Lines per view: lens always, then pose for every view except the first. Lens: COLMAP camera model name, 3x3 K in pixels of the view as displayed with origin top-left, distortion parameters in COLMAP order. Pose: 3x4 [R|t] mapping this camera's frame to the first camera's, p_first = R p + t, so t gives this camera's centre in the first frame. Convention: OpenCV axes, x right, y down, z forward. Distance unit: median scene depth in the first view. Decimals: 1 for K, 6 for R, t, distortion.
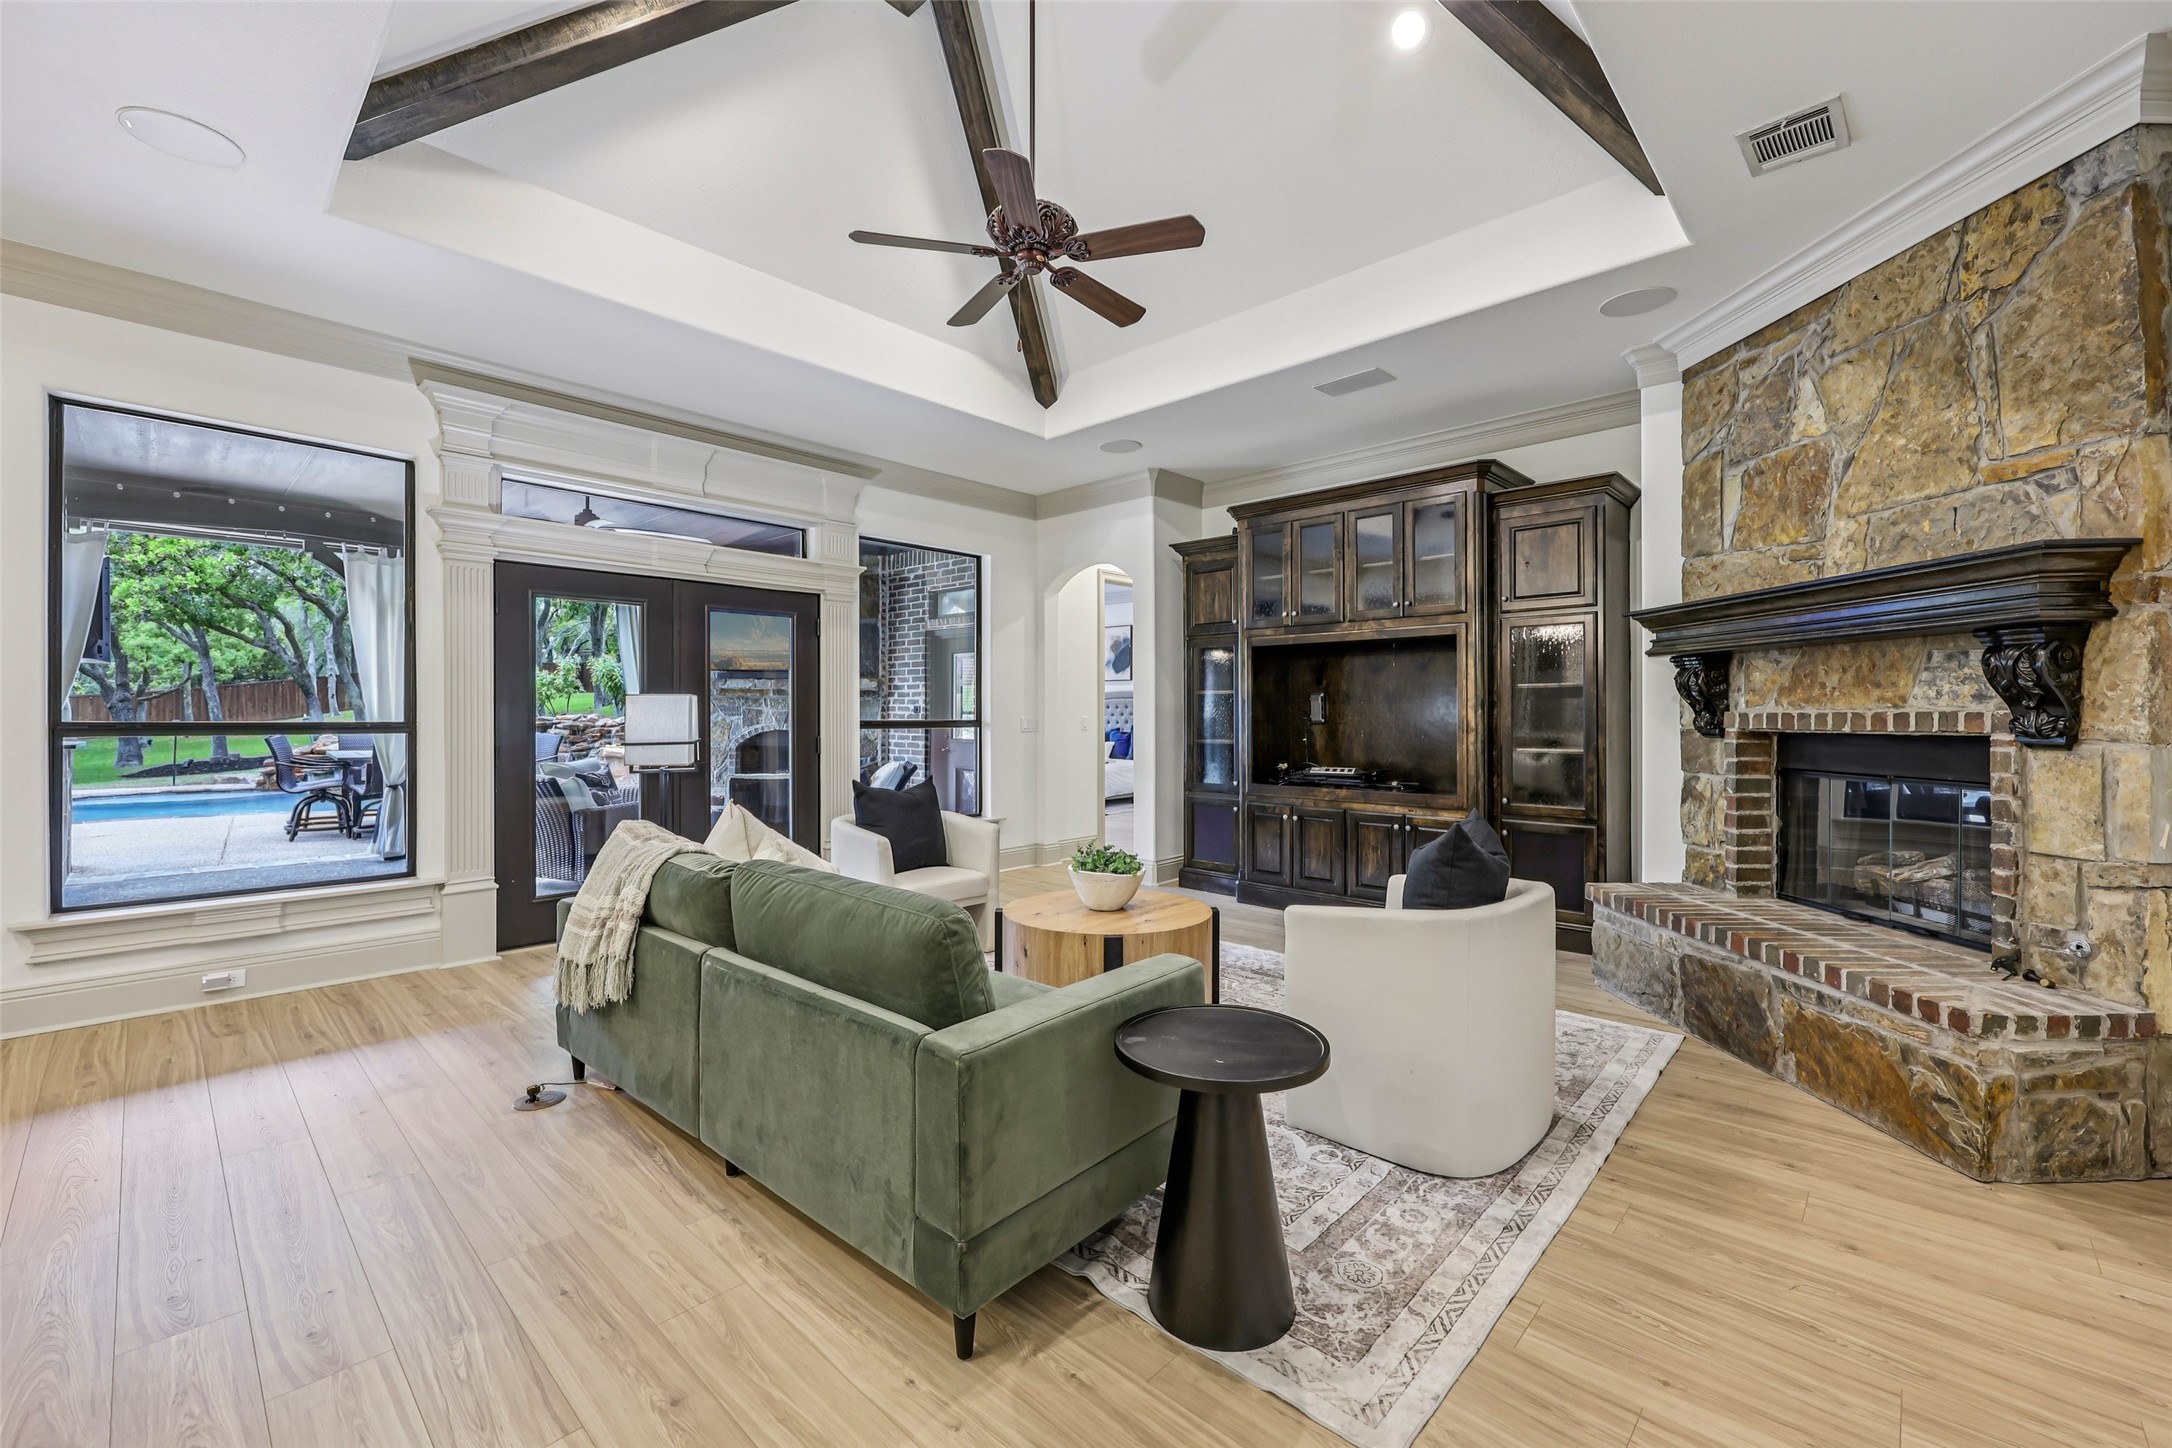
lens RADIAL K [[891.3, 0, 1097.2], [0, 891.3, 713.2], [0, 0, 1]] dist [-0.001279, 0.000214]
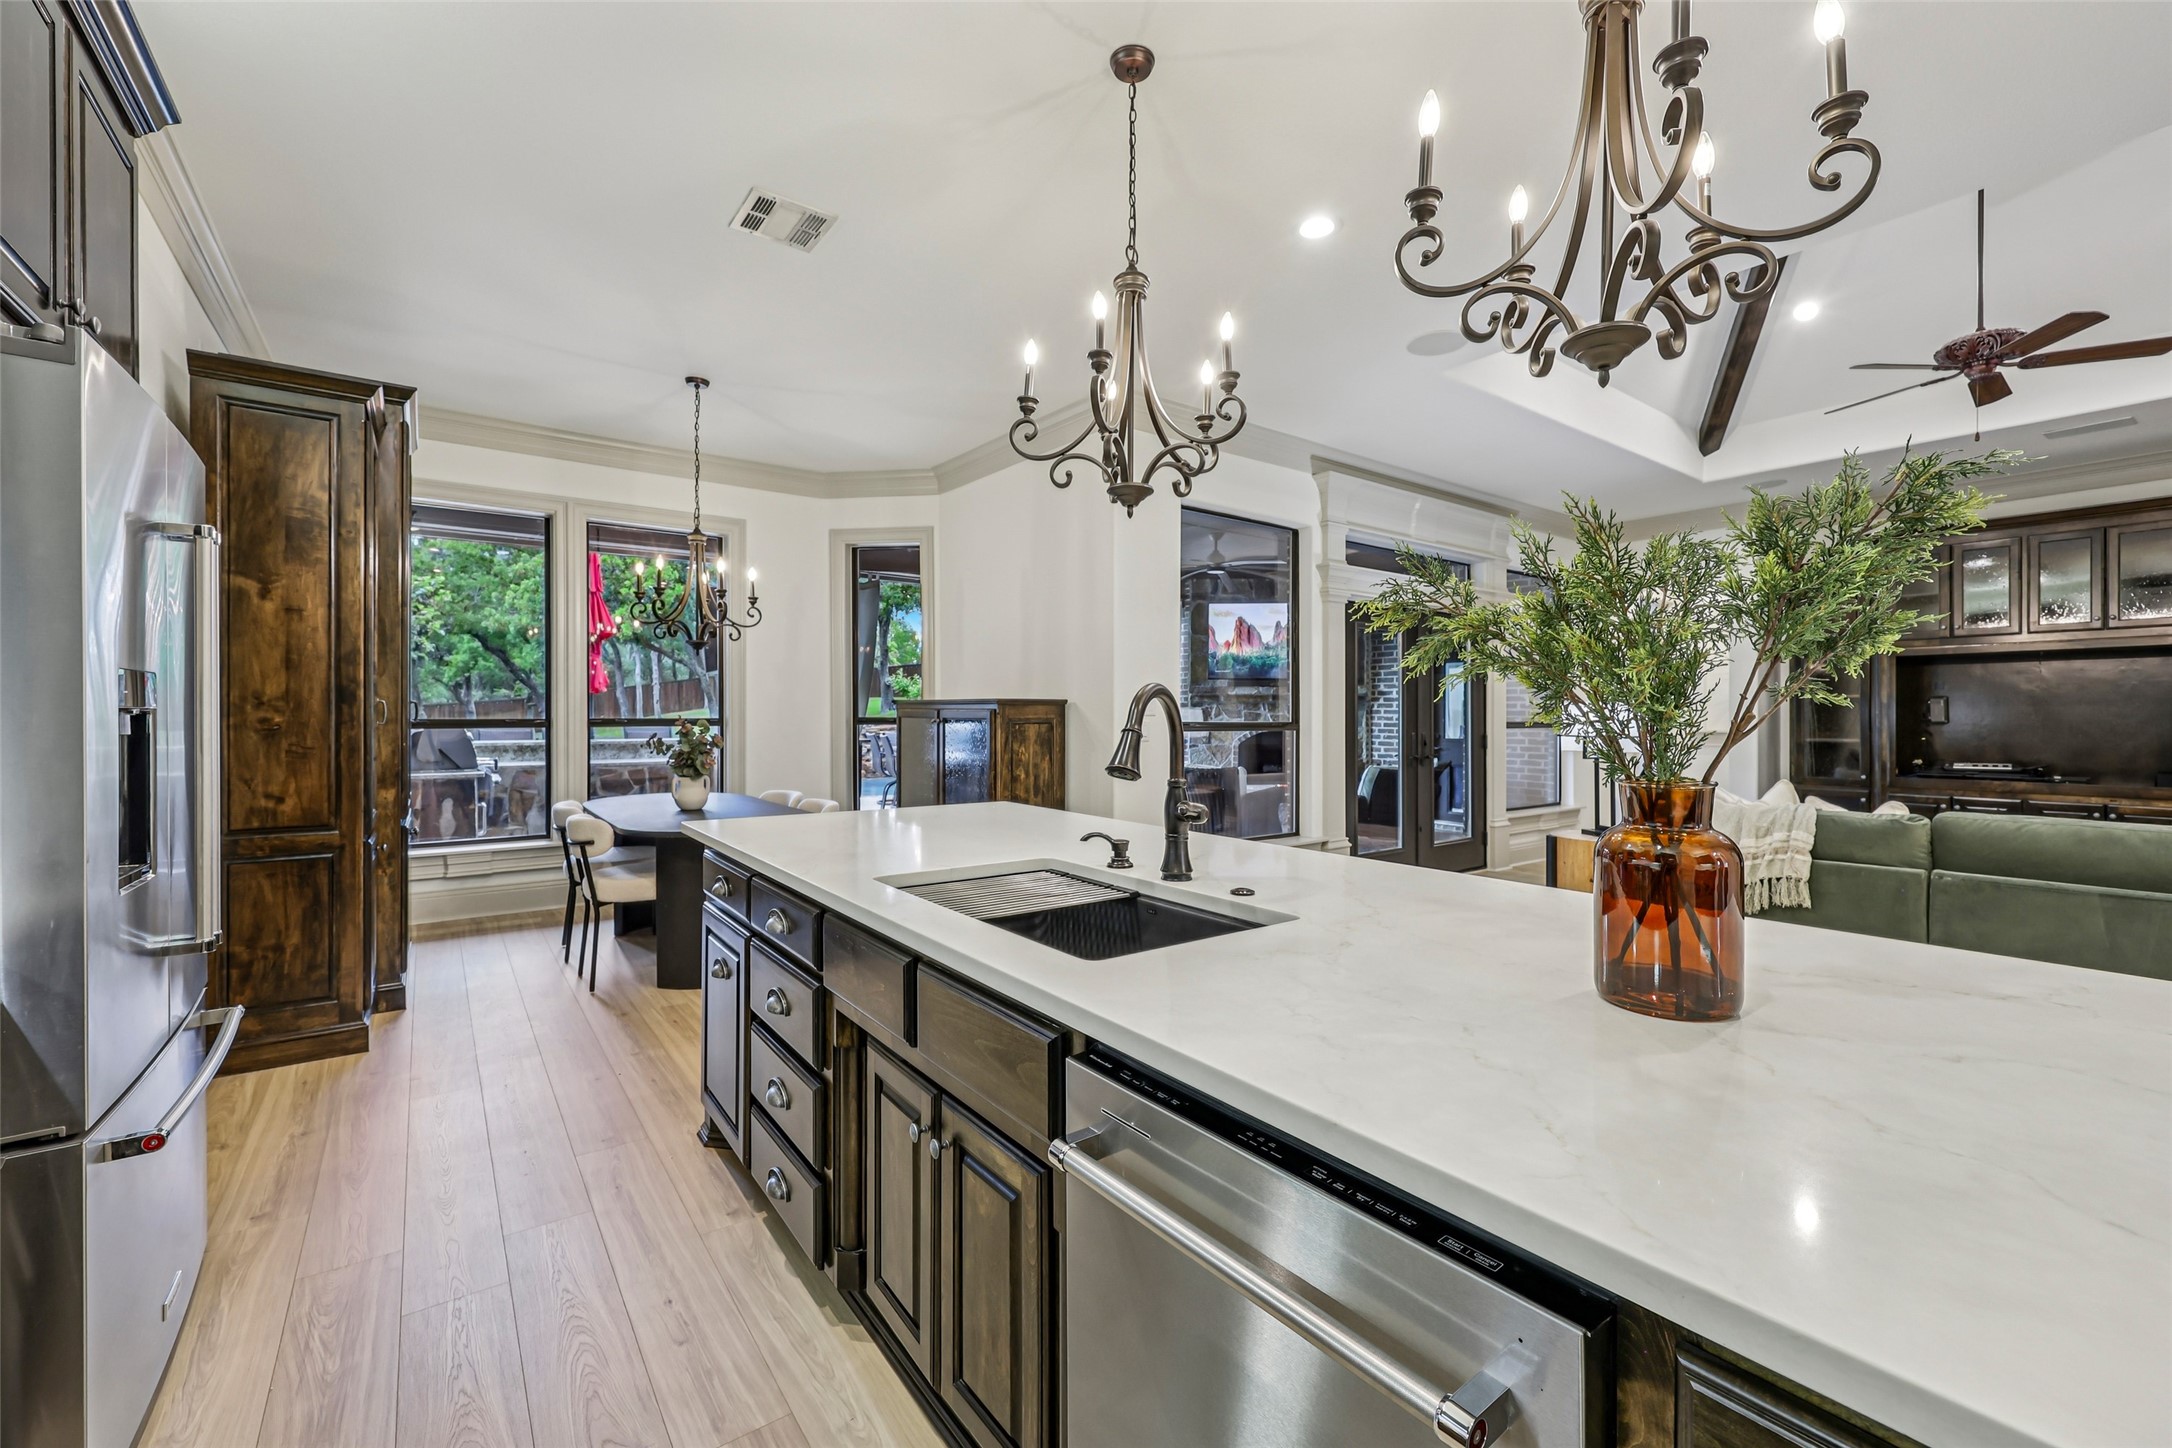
lens RADIAL K [[891.3, 0, 1097.2], [0, 891.3, 713.2], [0, 0, 1]] dist [-0.001279, 0.000214]
pose [[0.985026, -0.001795, -0.172396, -1.006653], [0.001183, 0.999993, -0.003652, 0.000842], [0.172402, 0.003394, 0.985021, -0.466407]]
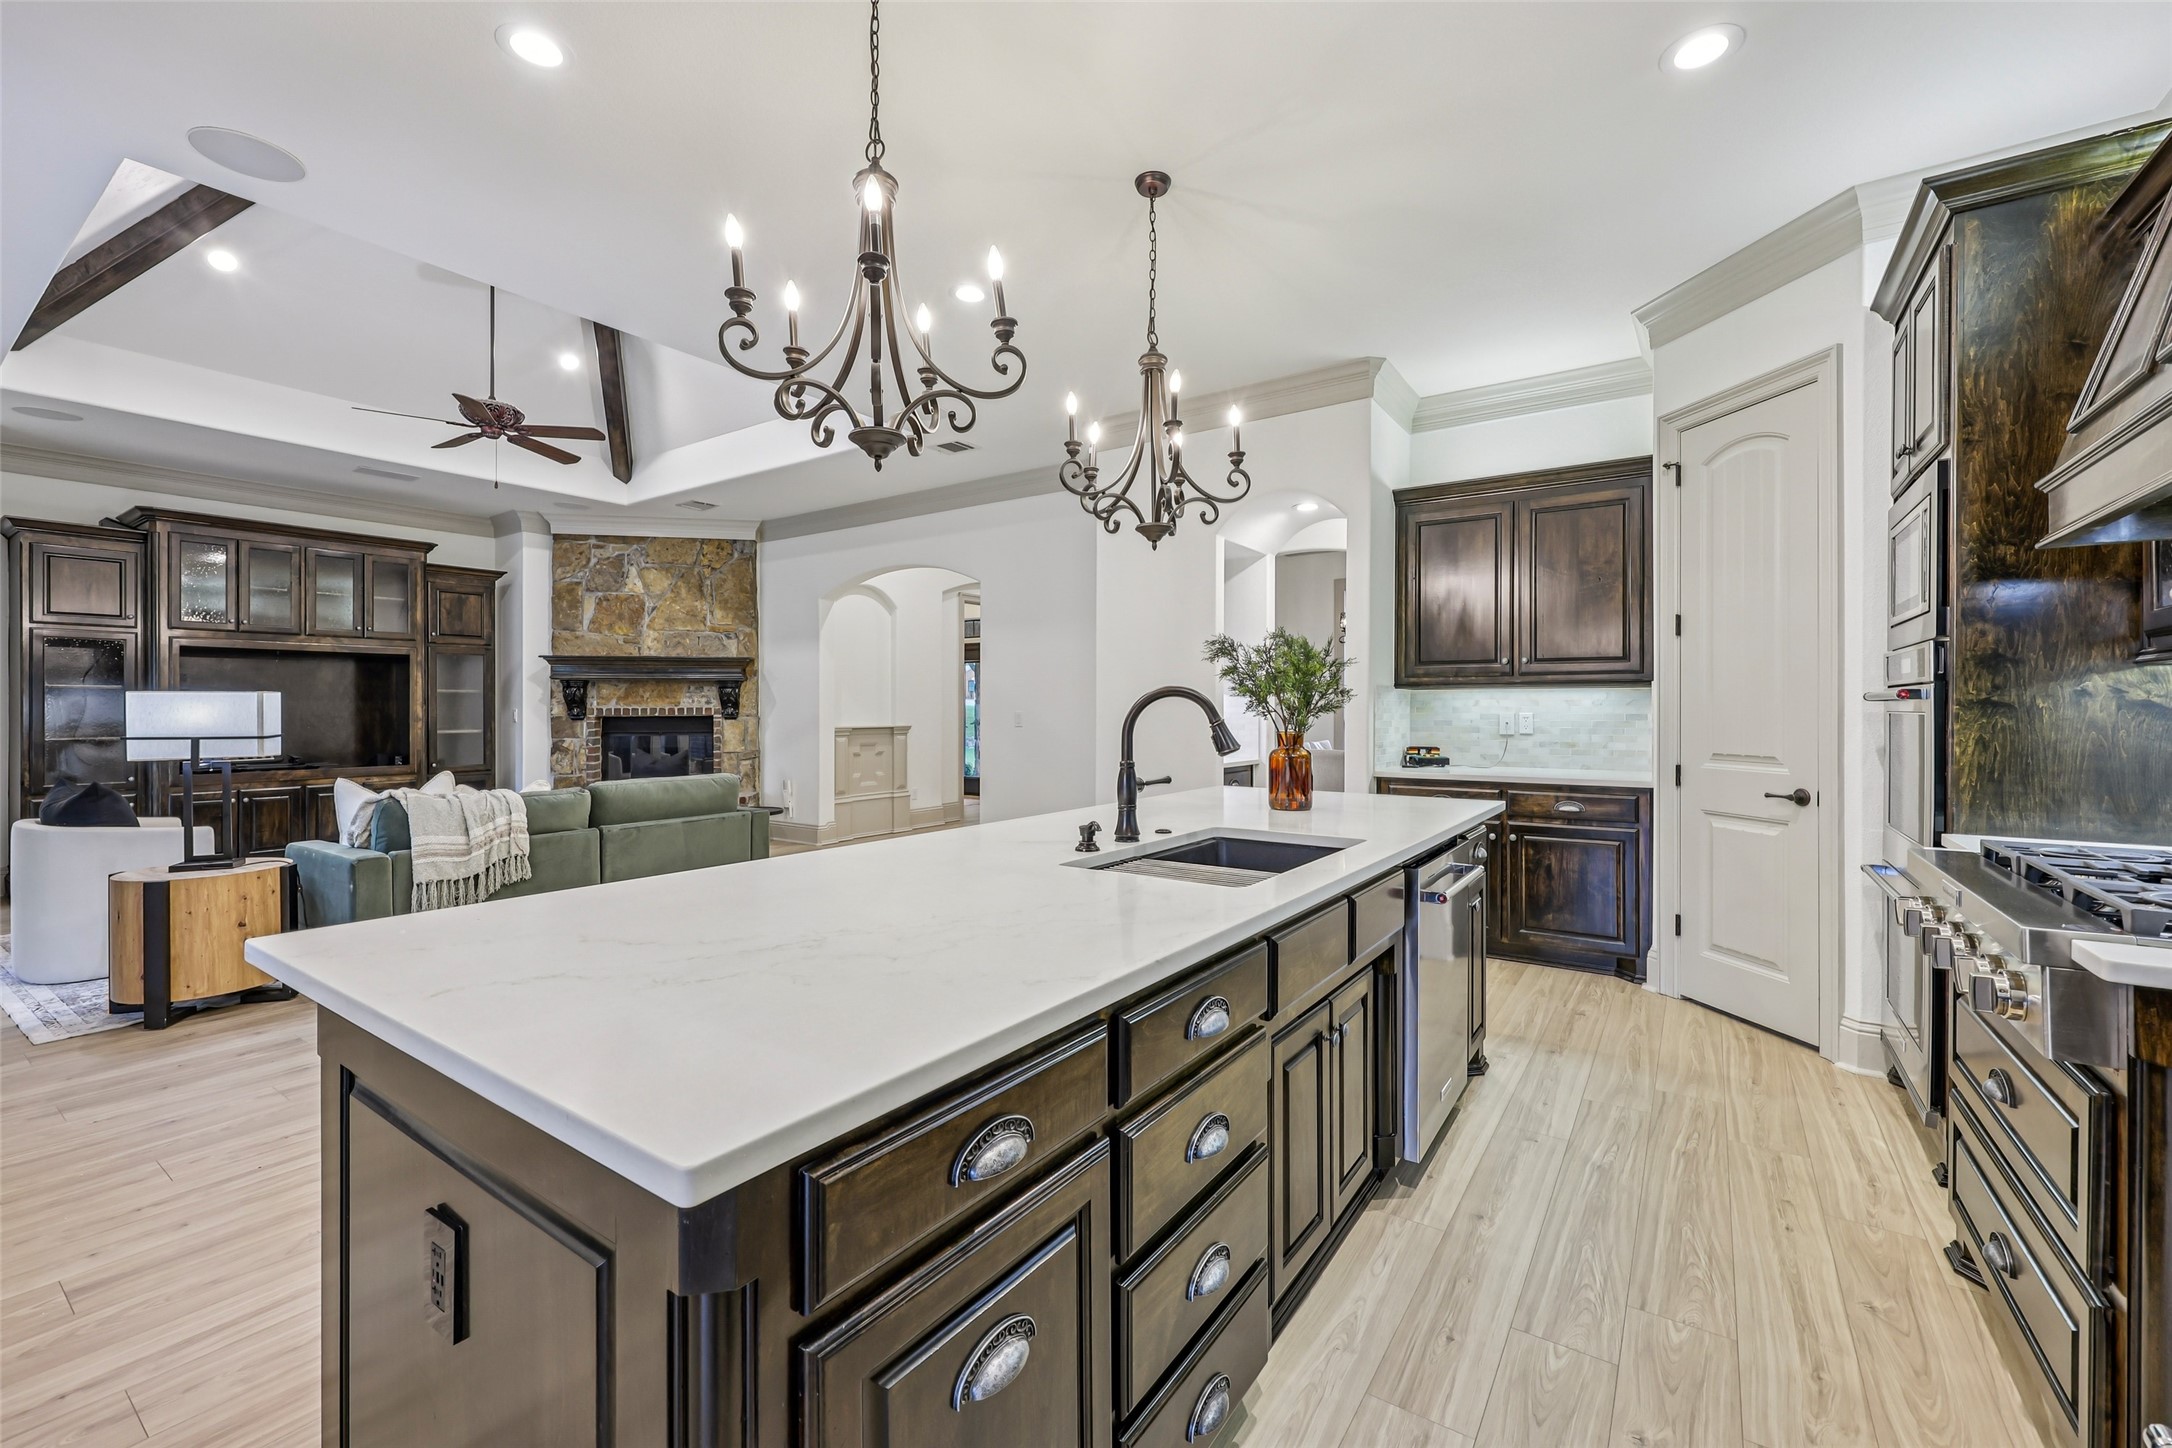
lens RADIAL K [[891.3, 0, 1097.2], [0, 891.3, 713.2], [0, 0, 1]] dist [-0.001279, 0.000214]
pose [[-0.155126, -0.007255, 0.987868, -1.656059], [0.002175, 0.999968, 0.007685, -0.002114], [-0.987892, 0.003340, -0.155106, 0.138231]]
